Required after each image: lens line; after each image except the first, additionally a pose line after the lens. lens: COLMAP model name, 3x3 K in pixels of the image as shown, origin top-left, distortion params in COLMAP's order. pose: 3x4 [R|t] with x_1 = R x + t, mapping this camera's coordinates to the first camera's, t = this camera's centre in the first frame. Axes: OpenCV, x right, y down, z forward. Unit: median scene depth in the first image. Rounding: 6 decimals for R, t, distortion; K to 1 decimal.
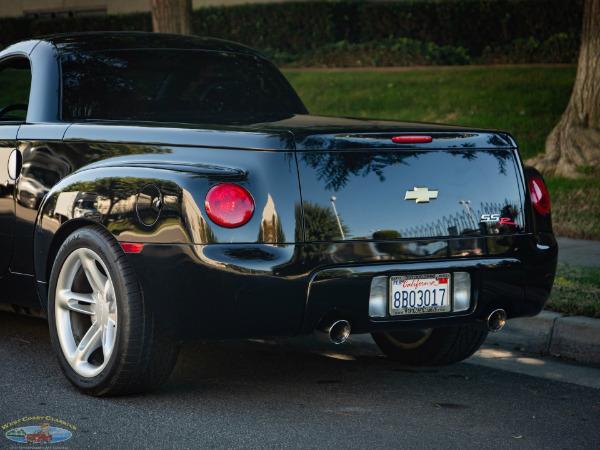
lens RADIAL K [[2390.0, 0, 301.8], [0, 2390.0, 229.2], [0, 0, 1]] dist [0.193124, 0.000000]
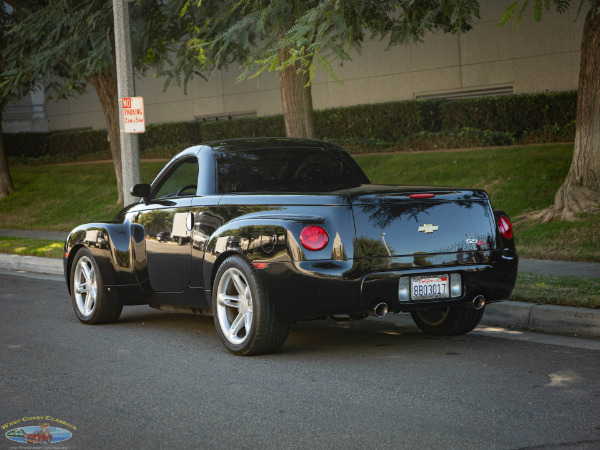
lens RADIAL K [[2390.0, 0, 298.9], [0, 2390.0, 223.5], [0, 0, 1]] dist [0.193124, 0.000000]
pose [[0.996425, -0.038105, -0.075406, 0.078363], [0.035491, 0.998732, -0.035704, 0.035646], [0.076670, 0.032901, 0.996514, -0.630115]]
